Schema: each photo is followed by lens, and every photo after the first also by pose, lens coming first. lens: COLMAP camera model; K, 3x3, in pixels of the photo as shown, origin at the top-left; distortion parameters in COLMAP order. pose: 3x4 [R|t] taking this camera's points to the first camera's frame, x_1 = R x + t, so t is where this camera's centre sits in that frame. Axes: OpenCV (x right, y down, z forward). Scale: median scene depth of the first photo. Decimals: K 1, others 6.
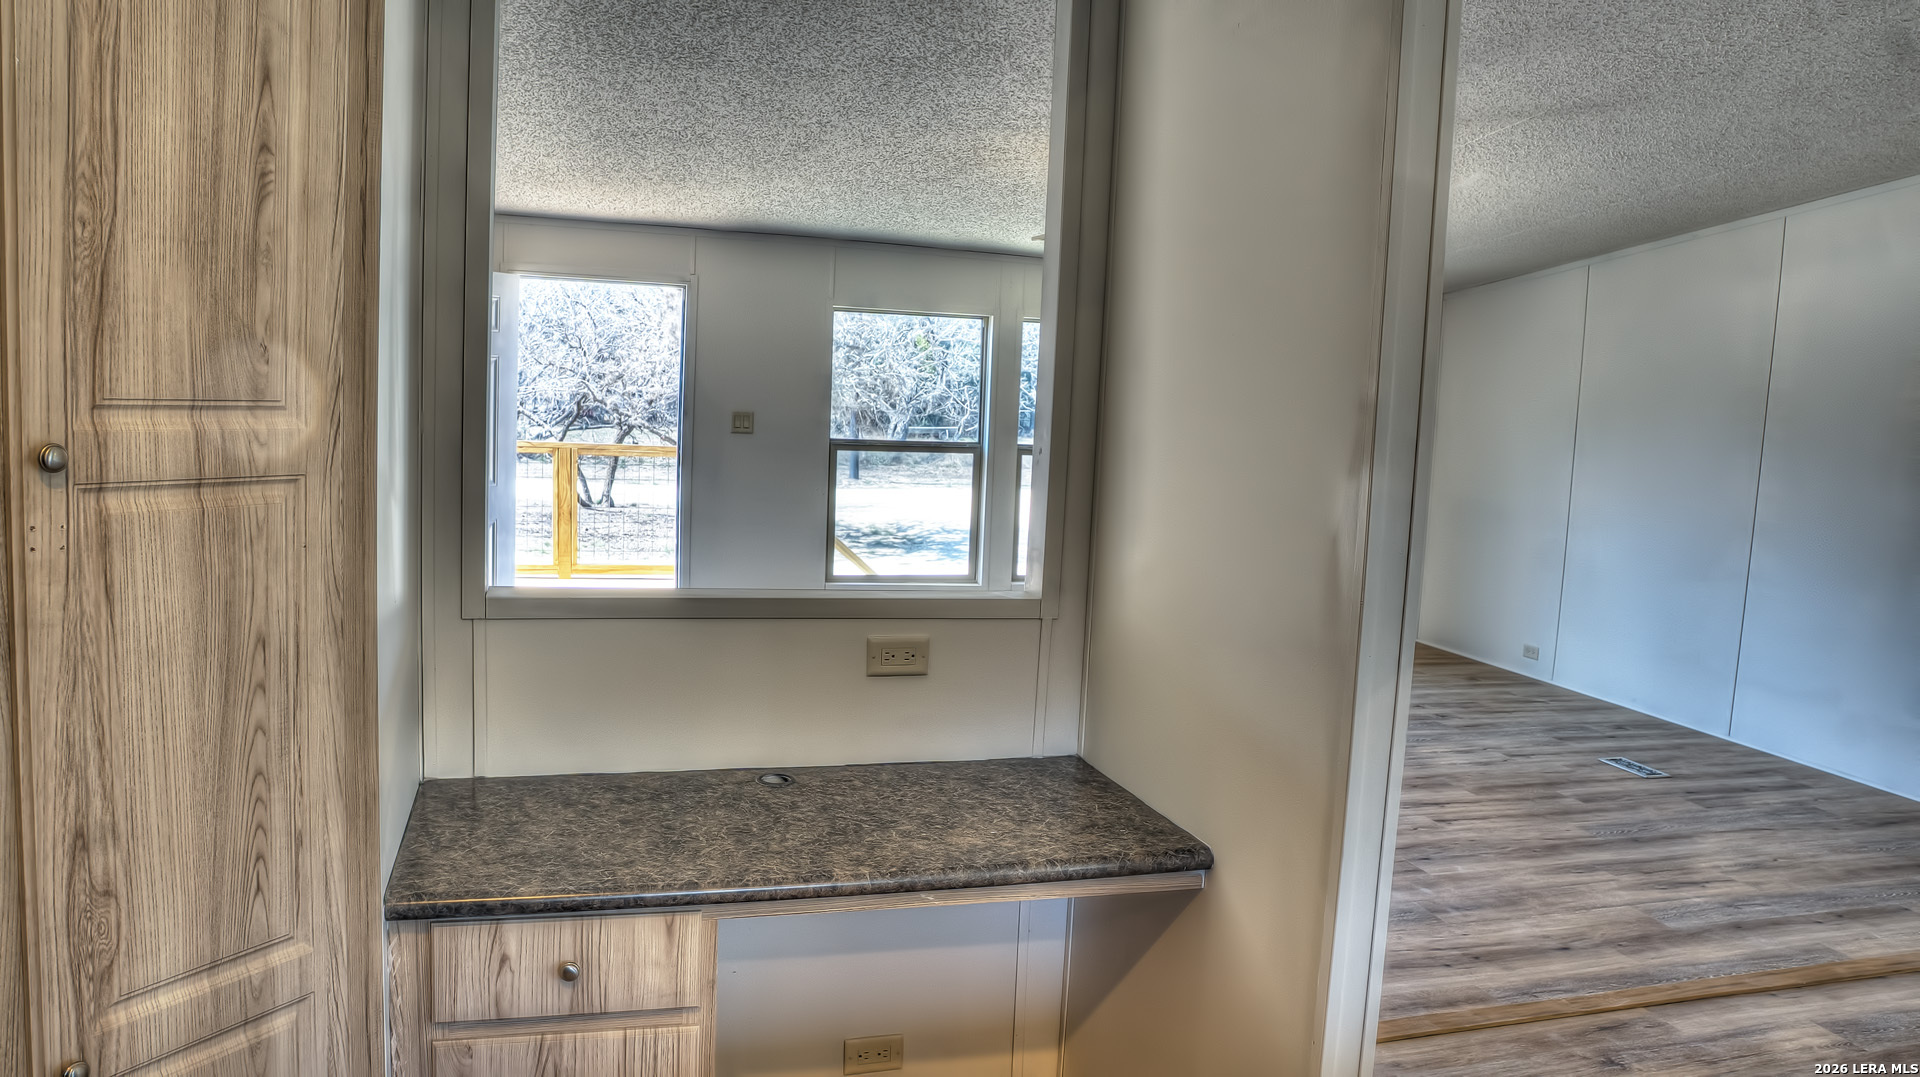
lens RADIAL K [[1341.2, 0, 960.0], [0, 1341.2, 538.5], [0, 0, 1]] dist [-0.094978, 0.004639]
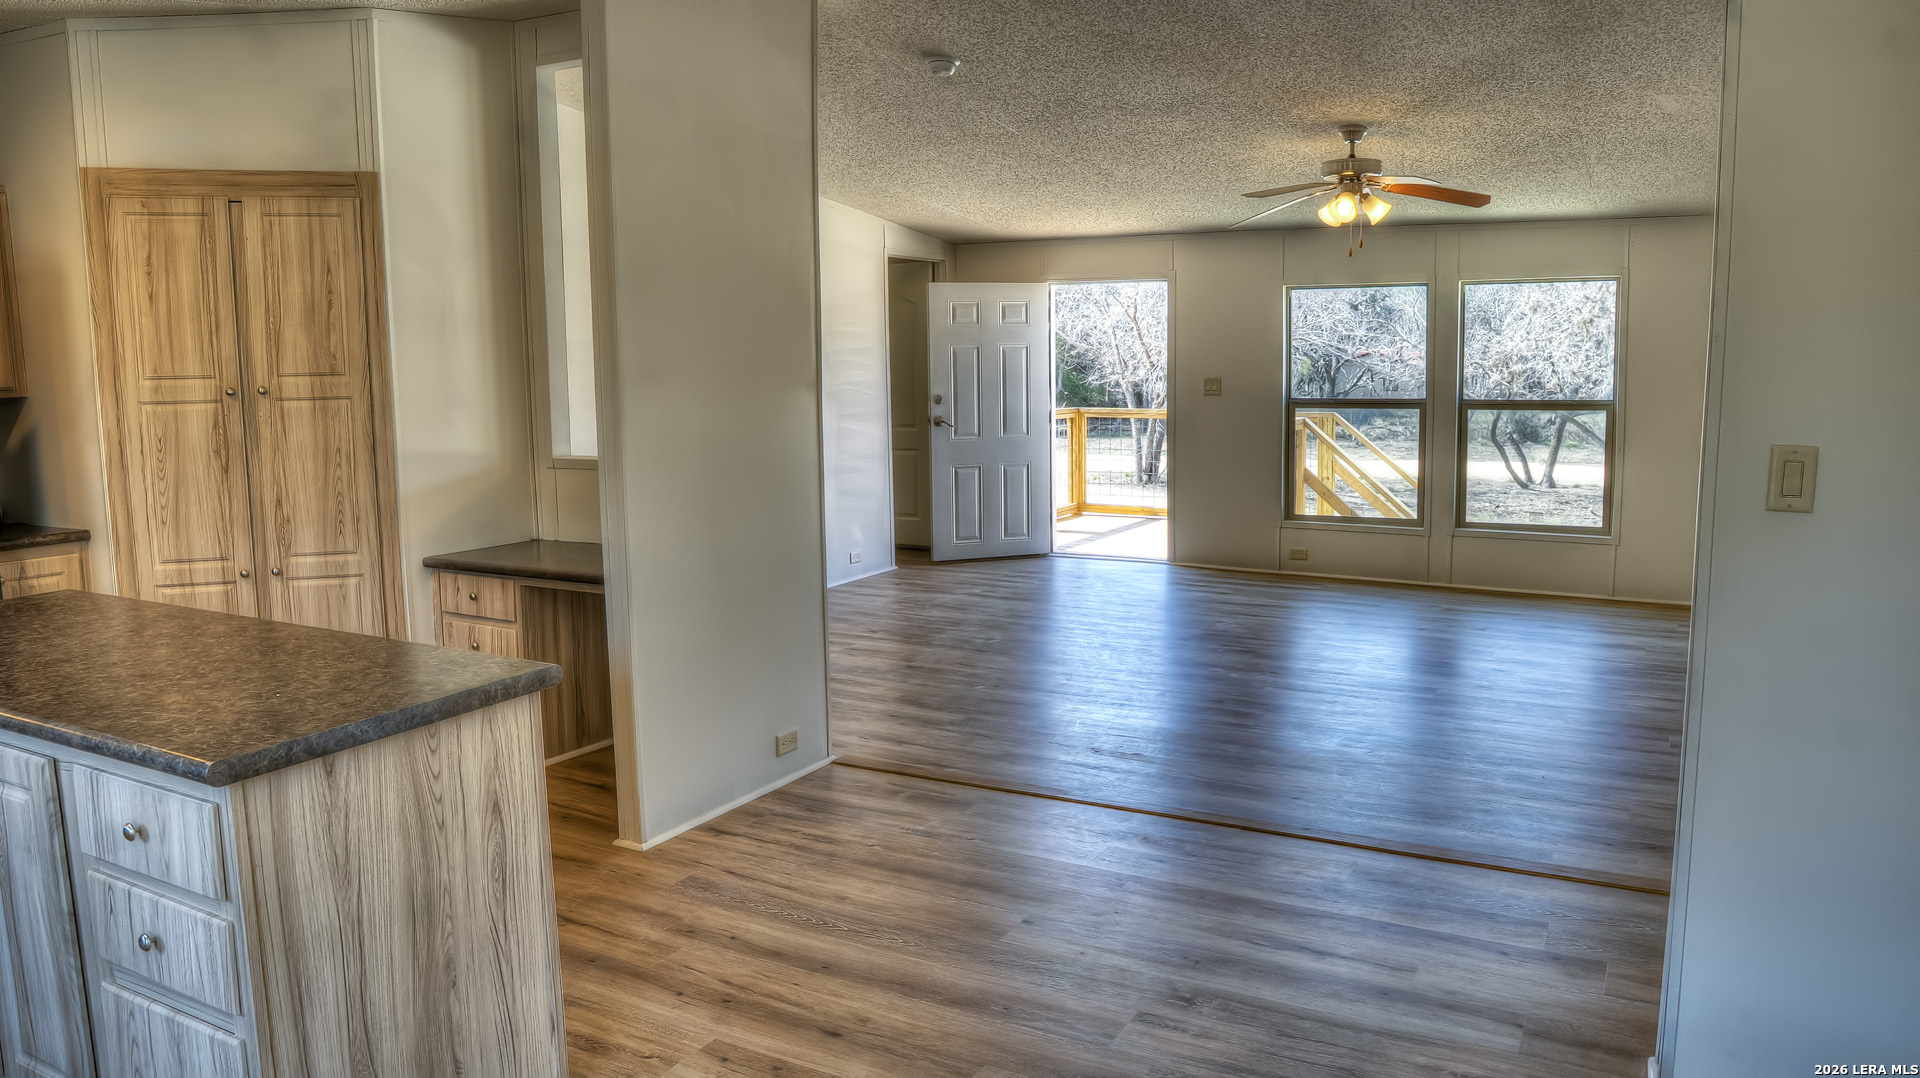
lens RADIAL K [[1341.2, 0, 960.0], [0, 1341.2, 539.0], [0, 0, 1]] dist [-0.094978, 0.004639]
pose [[0.677201, 0.037963, -0.734818, 2.770681], [-0.034614, 0.999206, 0.019723, 0.177601], [0.734983, 0.012079, 0.677978, -0.028900]]
